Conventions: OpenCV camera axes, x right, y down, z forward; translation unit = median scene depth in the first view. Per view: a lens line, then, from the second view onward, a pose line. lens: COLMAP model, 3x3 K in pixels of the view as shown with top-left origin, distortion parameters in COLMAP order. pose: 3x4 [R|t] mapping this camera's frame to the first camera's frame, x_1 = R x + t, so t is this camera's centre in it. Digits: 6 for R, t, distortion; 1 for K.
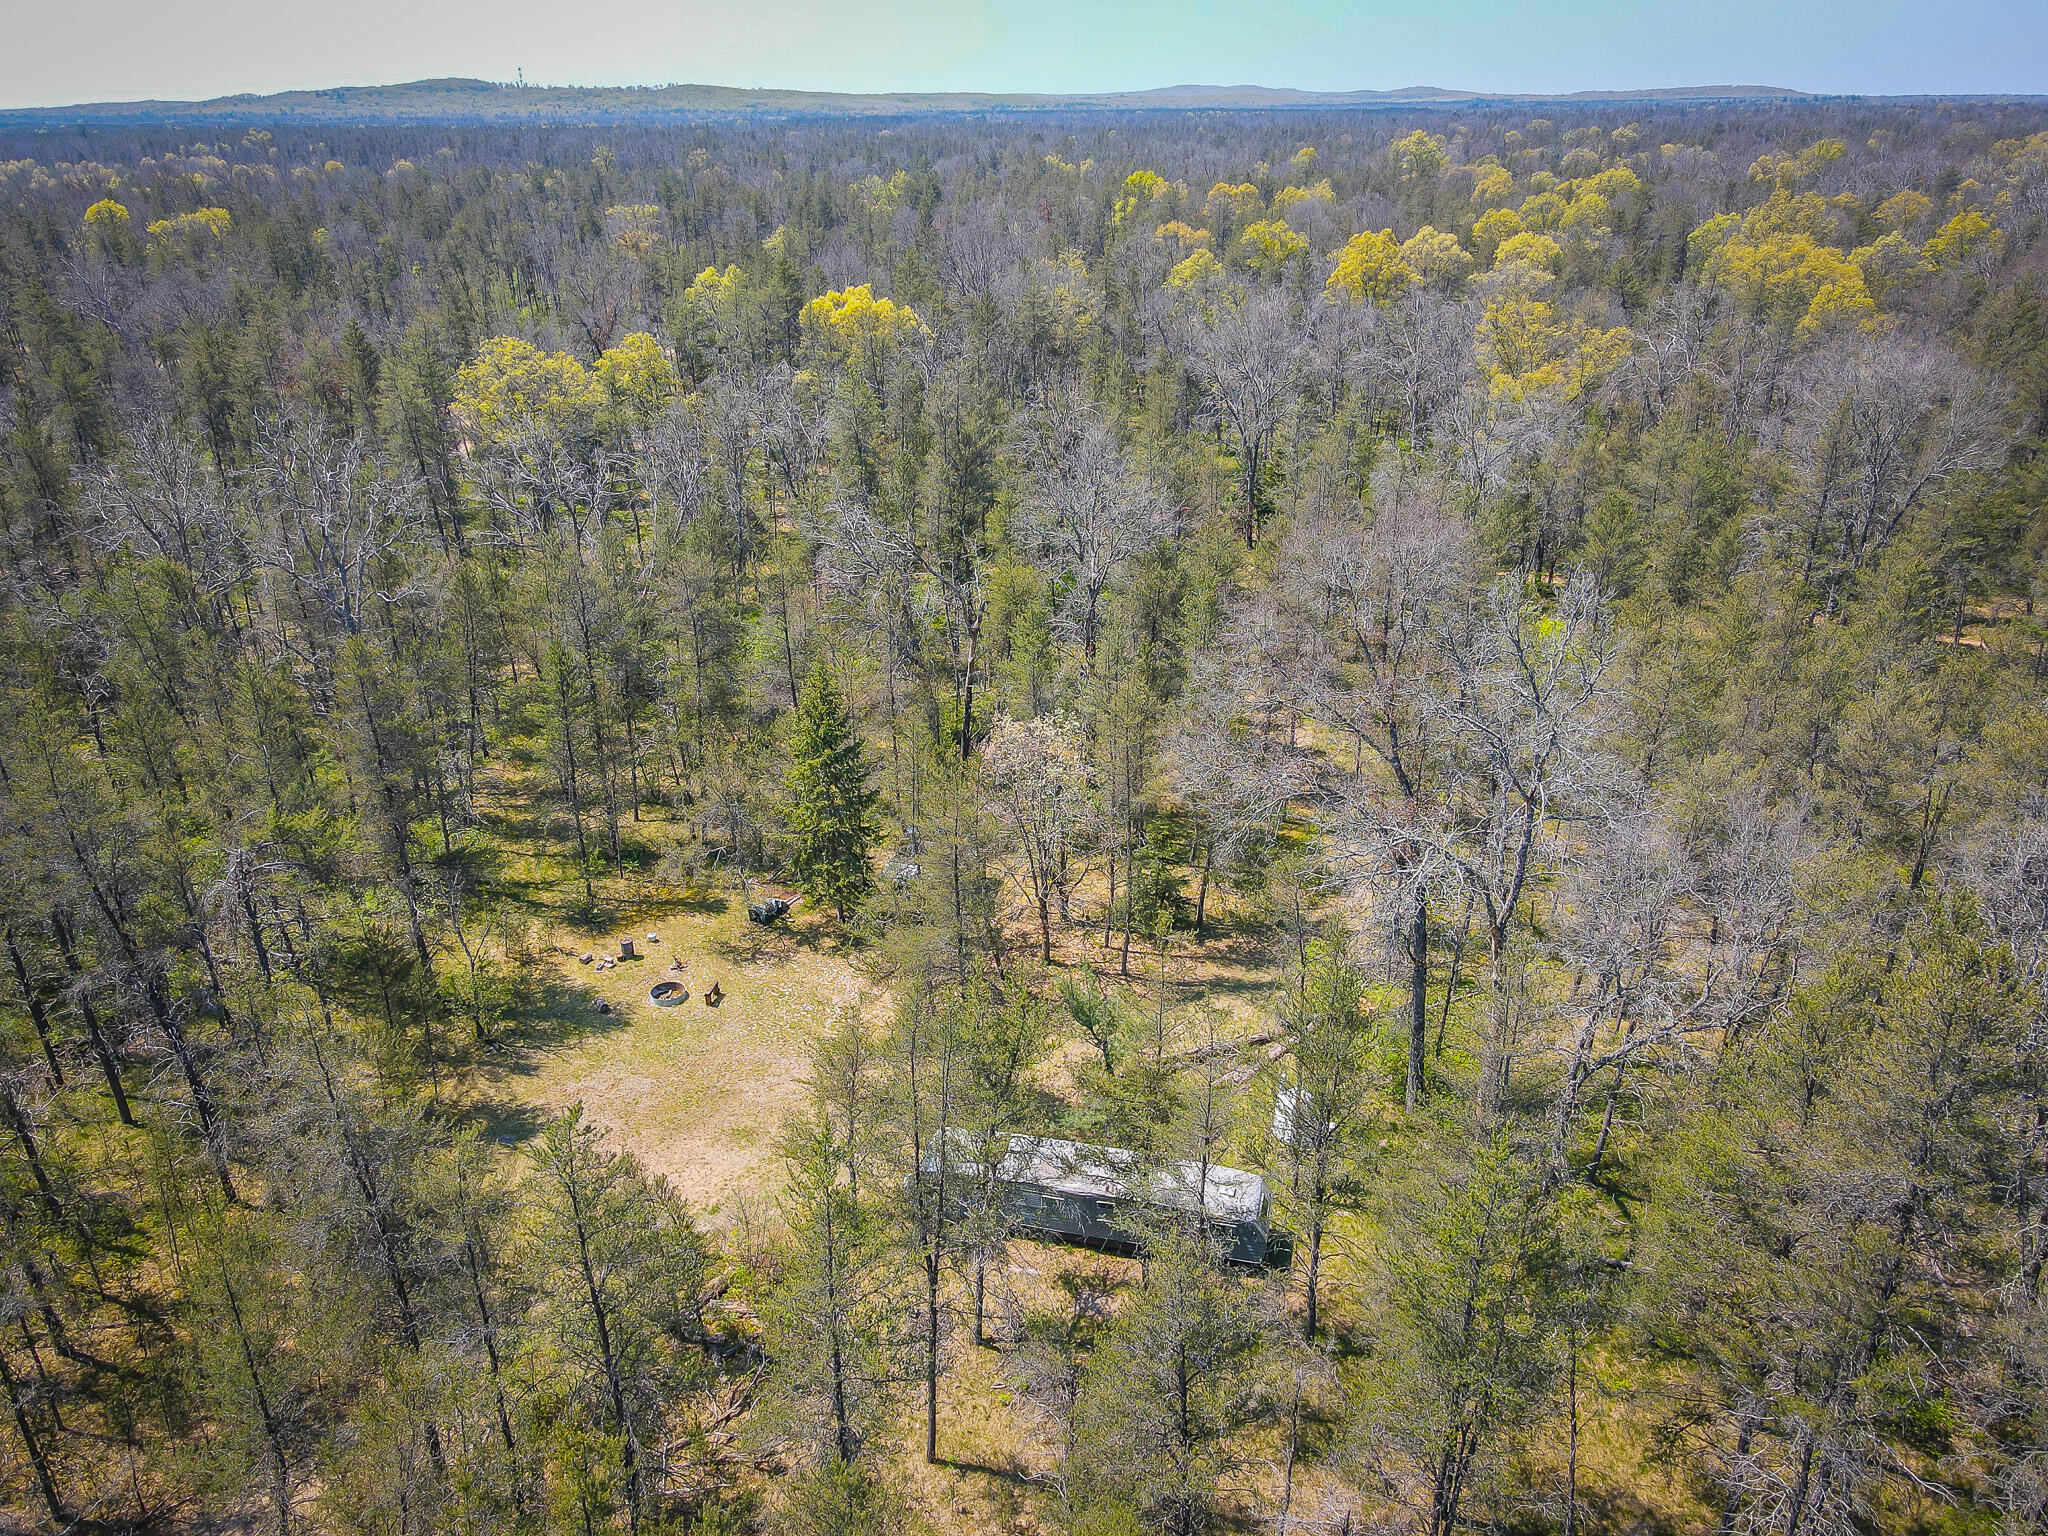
lens RADIAL K [[1413.8, 0, 1028.0], [0, 1413.8, 767.9], [0, 0, 1]] dist [0.011849, -0.012105]
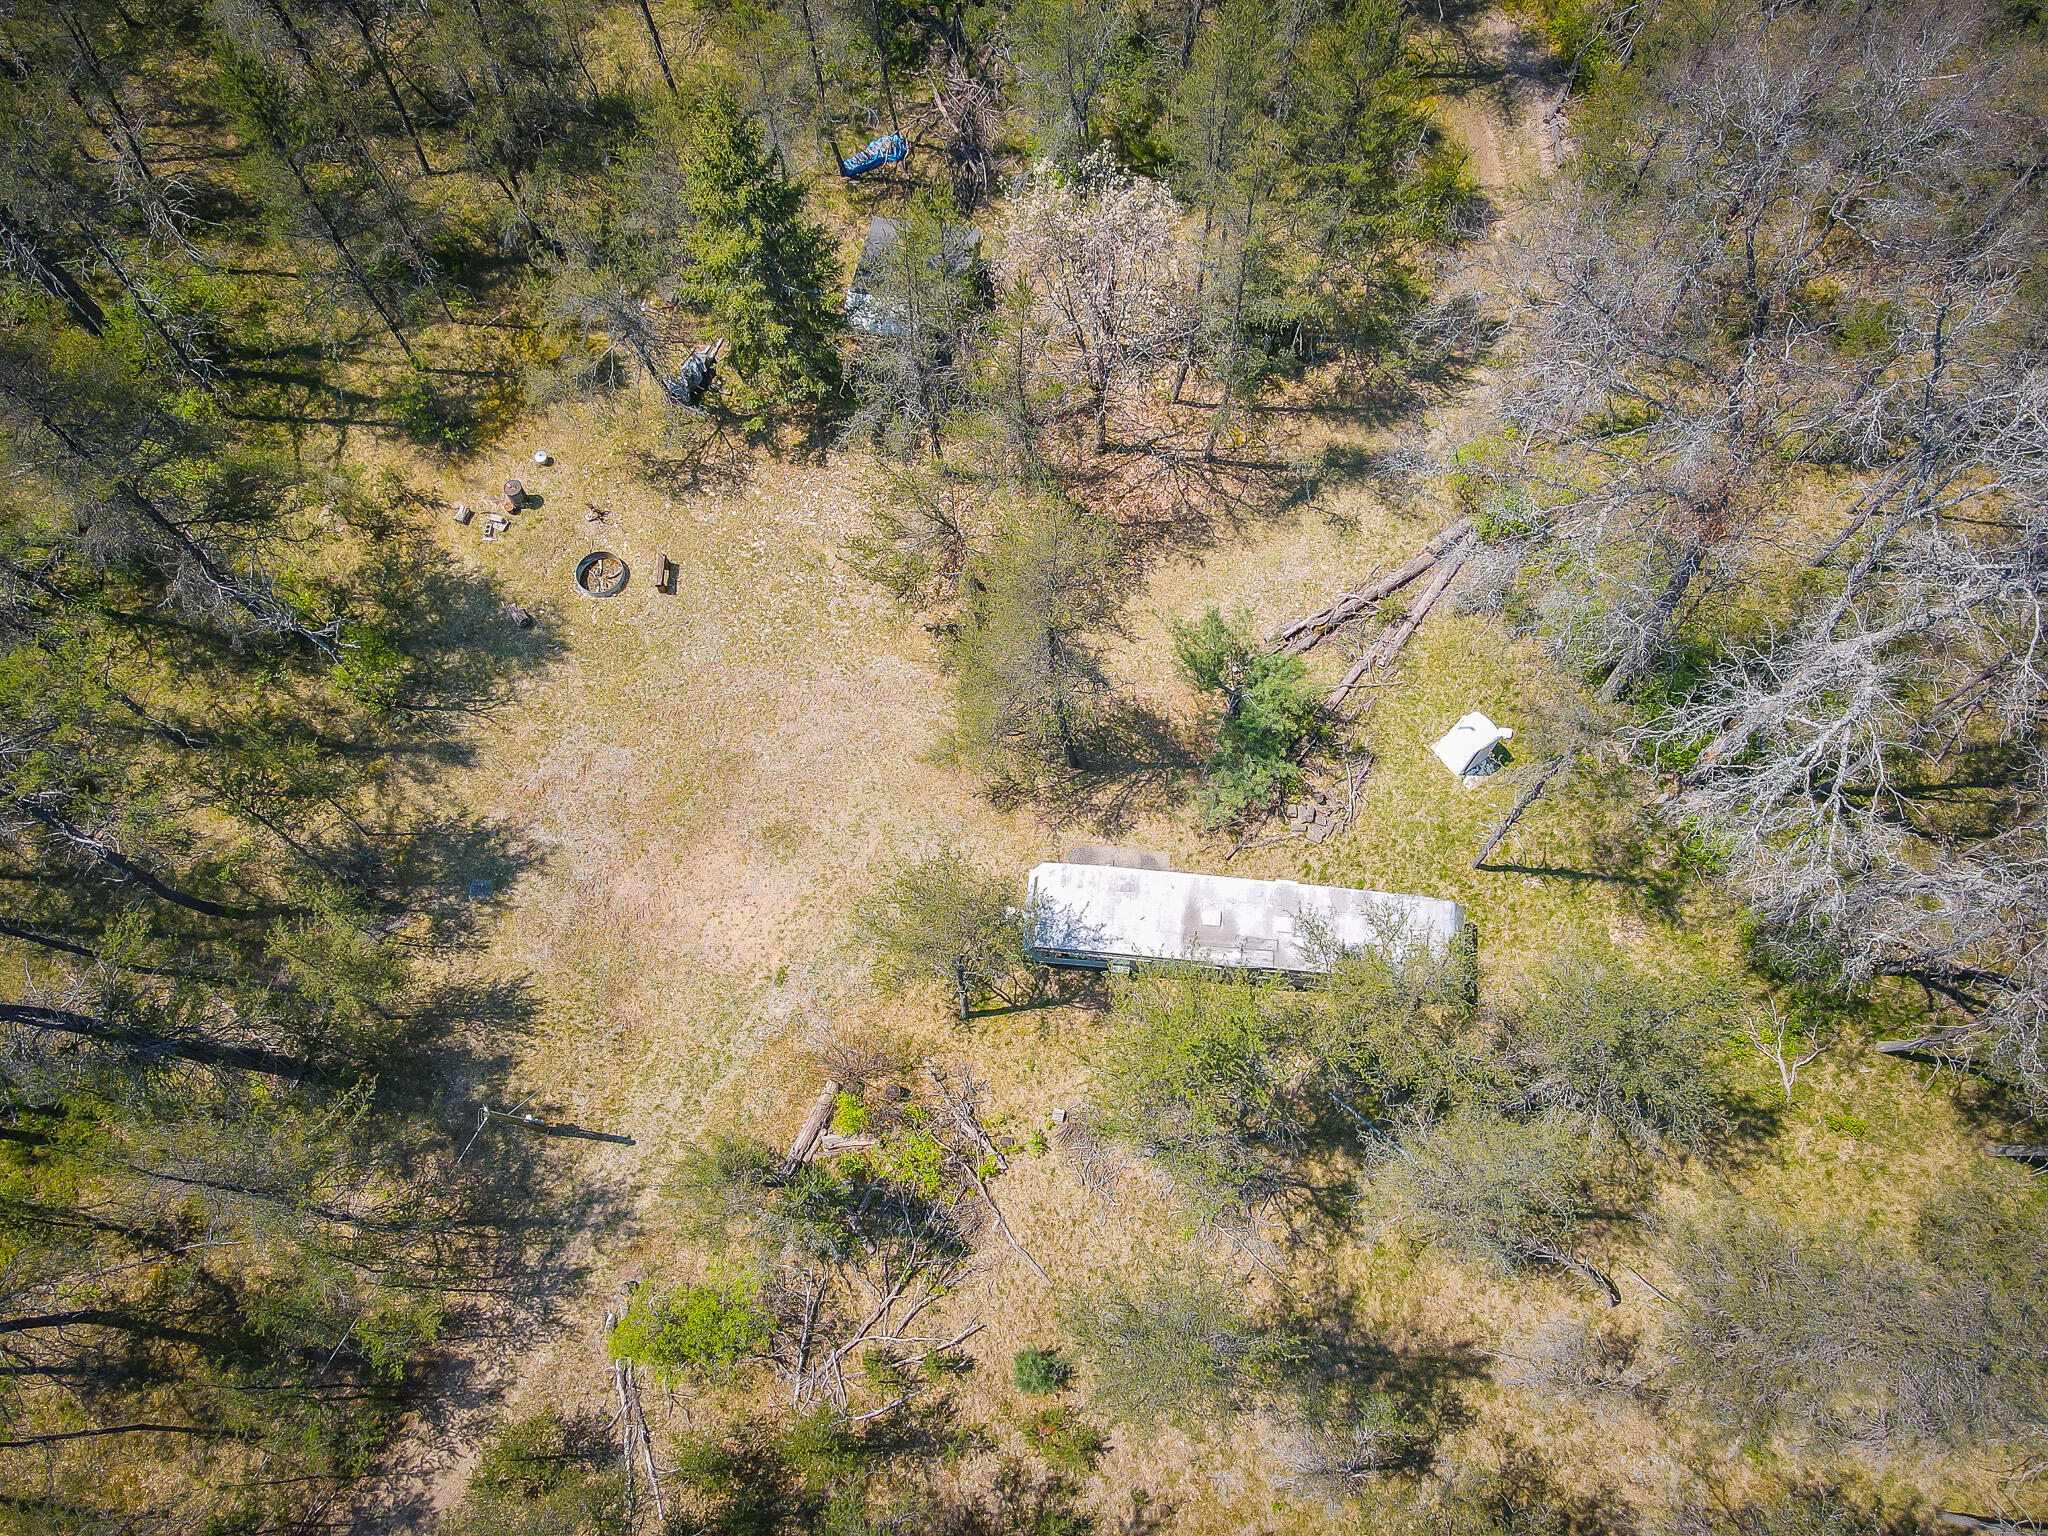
lens RADIAL K [[1413.8, 0, 1018.1], [0, 1413.8, 770.5], [0, 0, 1]] dist [0.011849, -0.012105]
pose [[0.991328, -0.122134, 0.048507, -0.085498], [0.055033, 0.721016, 0.690729, -0.252400], [-0.119336, -0.682069, 0.721485, 0.365421]]
